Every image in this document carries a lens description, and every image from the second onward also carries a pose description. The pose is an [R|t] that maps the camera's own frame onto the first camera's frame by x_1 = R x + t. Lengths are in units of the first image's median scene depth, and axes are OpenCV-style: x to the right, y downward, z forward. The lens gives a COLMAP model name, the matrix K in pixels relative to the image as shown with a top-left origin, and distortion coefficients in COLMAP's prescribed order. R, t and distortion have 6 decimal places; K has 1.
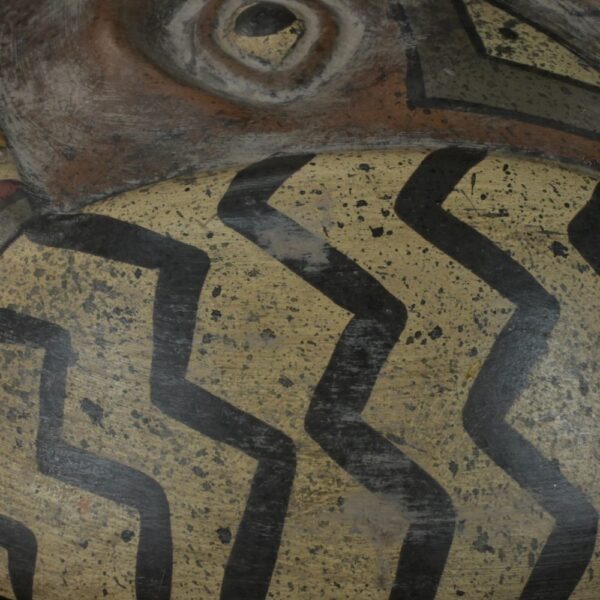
lens RADIAL K [[1939.6, 0, 300.0], [0, 1939.6, 300.0], [0, 0, 1]] dist [0.024035, -0.286230]
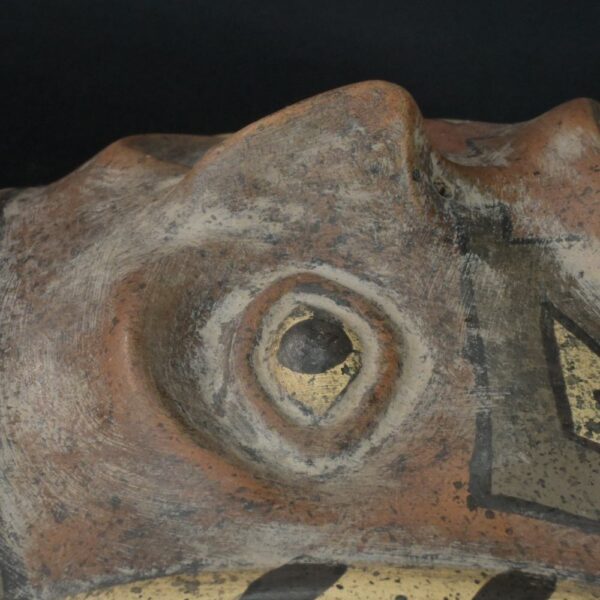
lens RADIAL K [[1939.6, 0, 300.0], [0, 1939.6, 300.0], [0, 0, 1]] dist [0.024035, -0.286230]
pose [[0.992381, 0.105068, -0.064342, 0.028359], [-0.099241, 0.991173, 0.087909, -0.247633], [0.073010, -0.080854, 0.994048, 0.179520]]
